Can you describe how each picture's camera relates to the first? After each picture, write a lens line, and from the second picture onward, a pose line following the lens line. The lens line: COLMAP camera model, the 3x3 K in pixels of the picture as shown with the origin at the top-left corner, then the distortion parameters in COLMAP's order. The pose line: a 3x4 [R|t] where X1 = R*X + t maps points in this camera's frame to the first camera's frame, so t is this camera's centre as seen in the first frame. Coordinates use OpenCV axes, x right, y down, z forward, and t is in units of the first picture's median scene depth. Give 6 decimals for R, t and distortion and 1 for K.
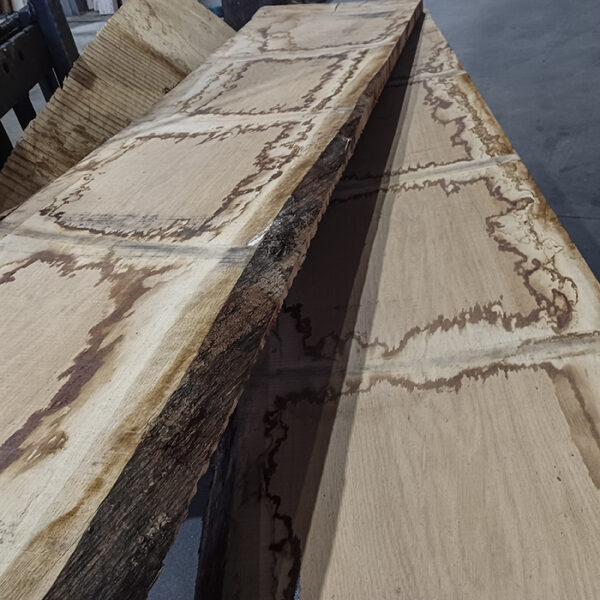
lens RADIAL K [[608.8, 0, 298.6], [0, 608.8, 298.7], [0, 0, 1]] dist [0.039525, 0.000000]
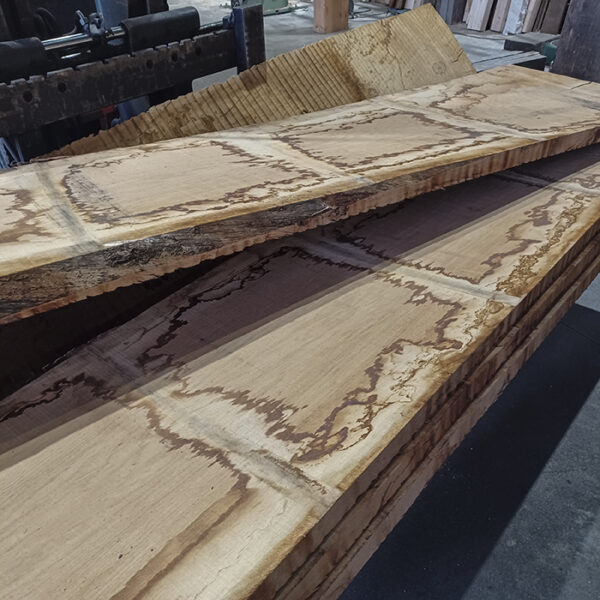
lens RADIAL K [[608.8, 0, 269.8], [0, 608.8, 298.8], [0, 0, 1]] dist [0.039525, 0.000000]
pose [[0.760512, 0.441966, -0.475698, 0.662963], [-0.448268, 0.887376, 0.107792, -0.229288], [0.469763, 0.131263, 0.872979, 0.115277]]
